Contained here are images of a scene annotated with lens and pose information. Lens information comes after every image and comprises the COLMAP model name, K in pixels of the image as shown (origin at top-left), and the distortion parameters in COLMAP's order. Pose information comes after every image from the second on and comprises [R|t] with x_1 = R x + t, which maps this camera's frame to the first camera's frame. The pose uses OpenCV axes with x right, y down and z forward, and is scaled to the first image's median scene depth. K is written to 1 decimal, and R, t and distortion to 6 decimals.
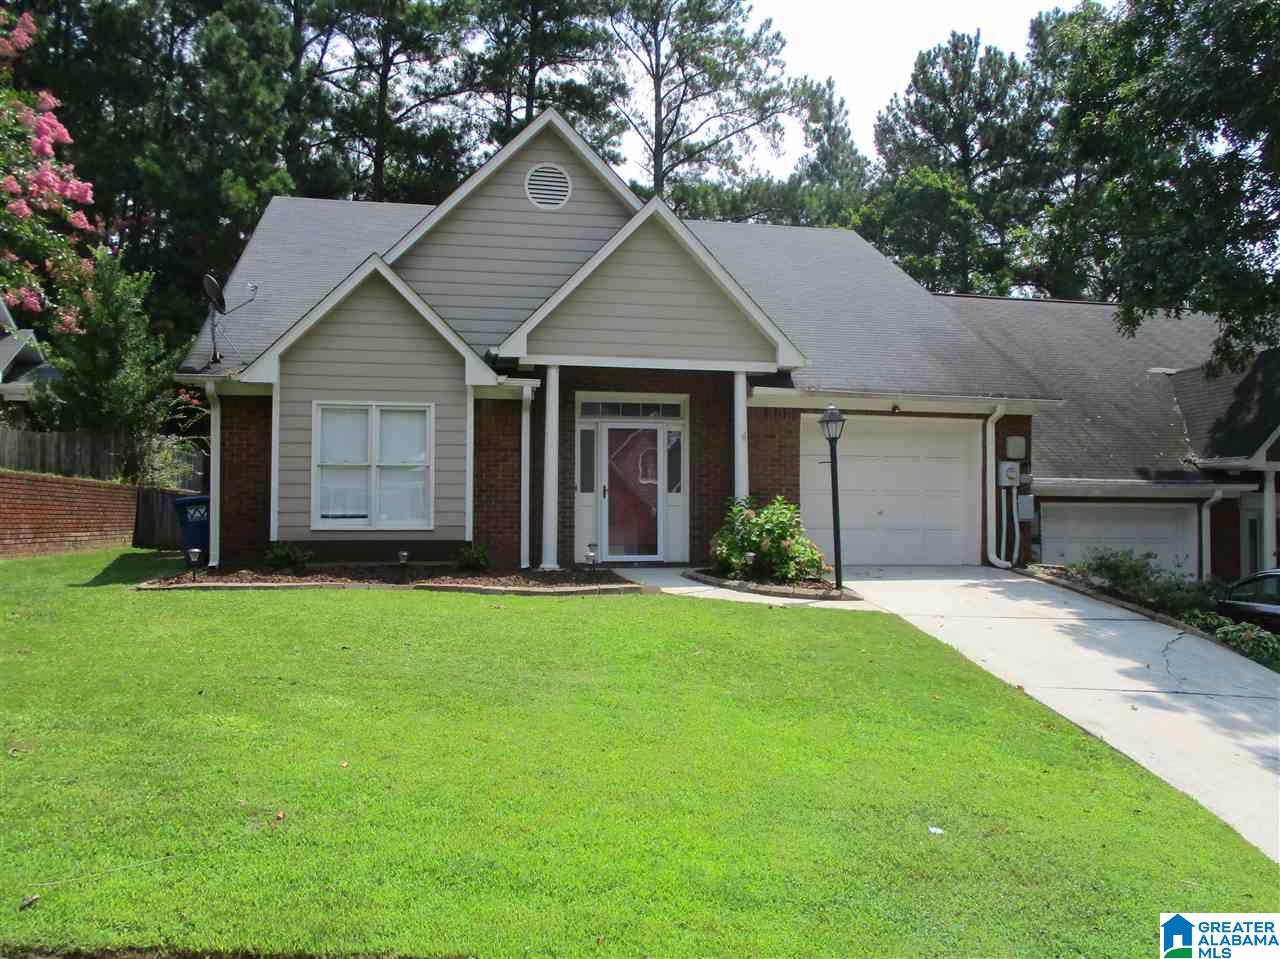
lens RADIAL K [[1075.9, 0, 649.0], [0, 1075.9, 483.8], [0, 0, 1]] dist [-0.027849, 0.025810]
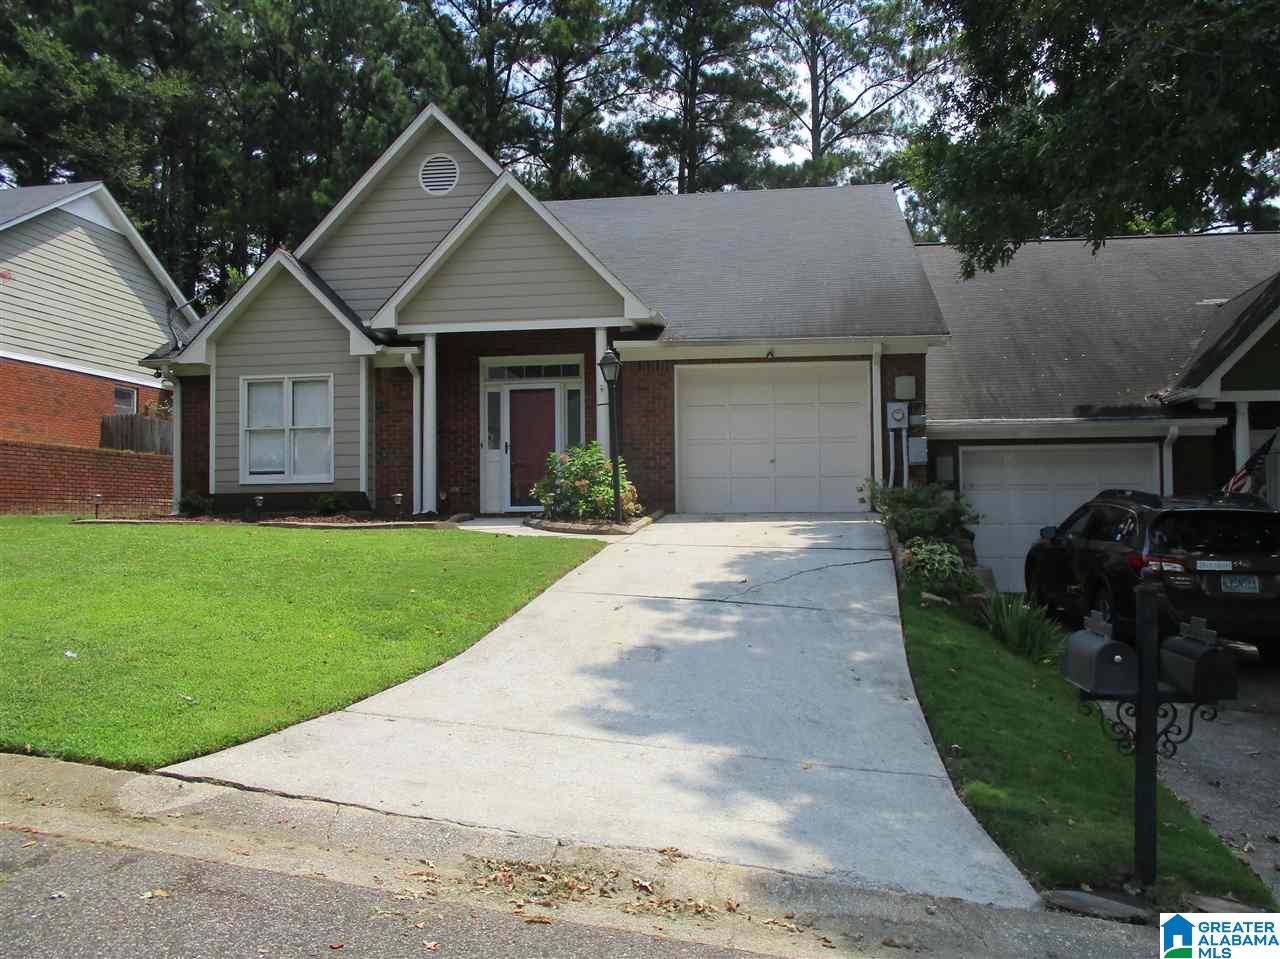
lens RADIAL K [[1075.9, 0, 678.7], [0, 1075.9, 485.7], [0, 0, 1]] dist [-0.027849, 0.025810]
pose [[0.945663, -0.024100, -0.324253, 0.493177], [0.024482, 0.999696, -0.002904, 0.055320], [0.324225, -0.005192, 0.945966, 0.025705]]
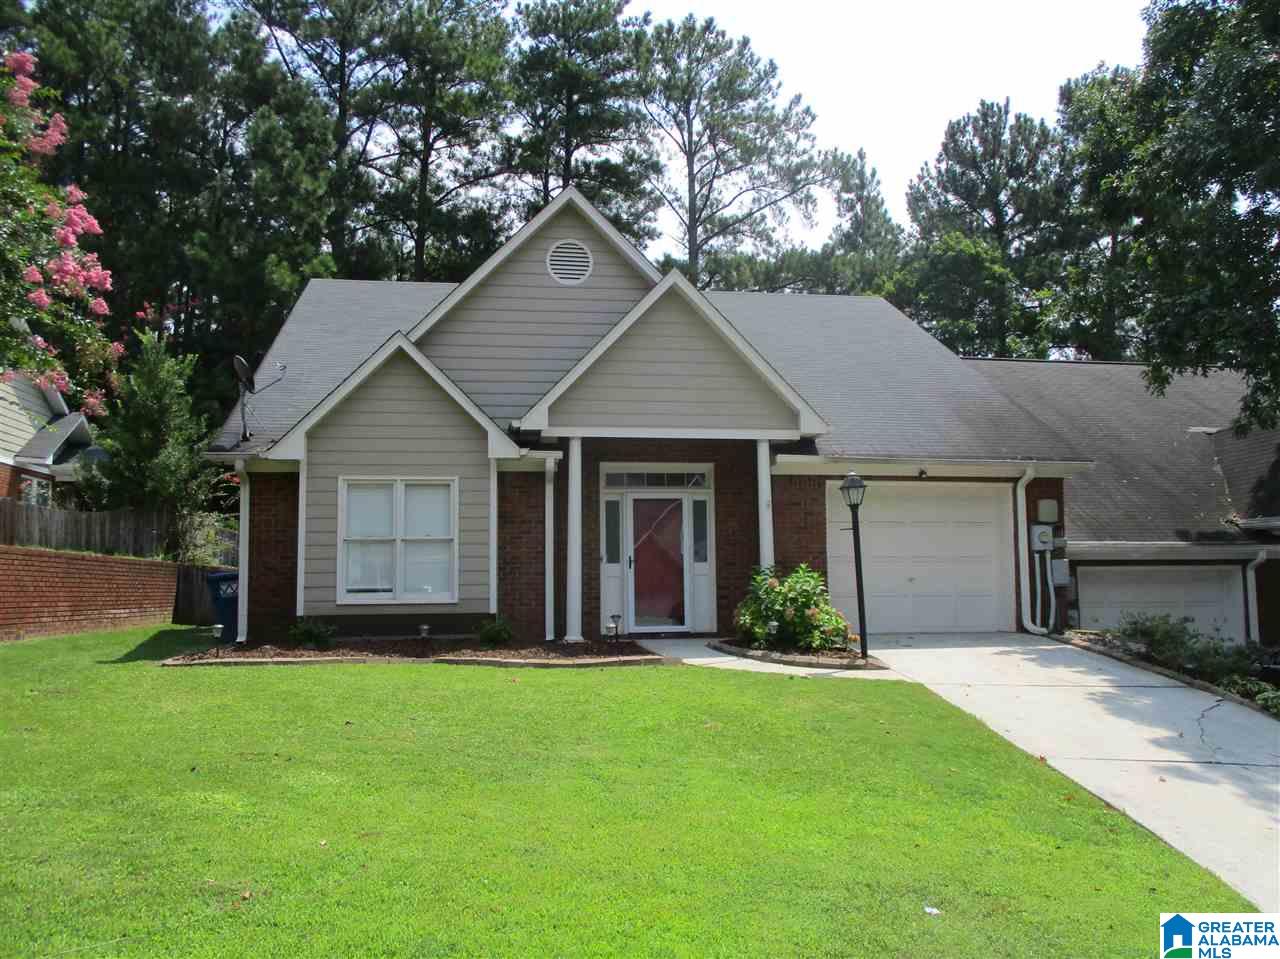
lens RADIAL K [[1075.9, 0, 650.5], [0, 1075.9, 481.3], [0, 0, 1]] dist [-0.027849, 0.025810]
pose [[0.998825, -0.018181, -0.044928, 0.024533], [0.015112, 0.997590, -0.067721, 0.000311], [0.046051, 0.066962, 0.996692, 0.002208]]
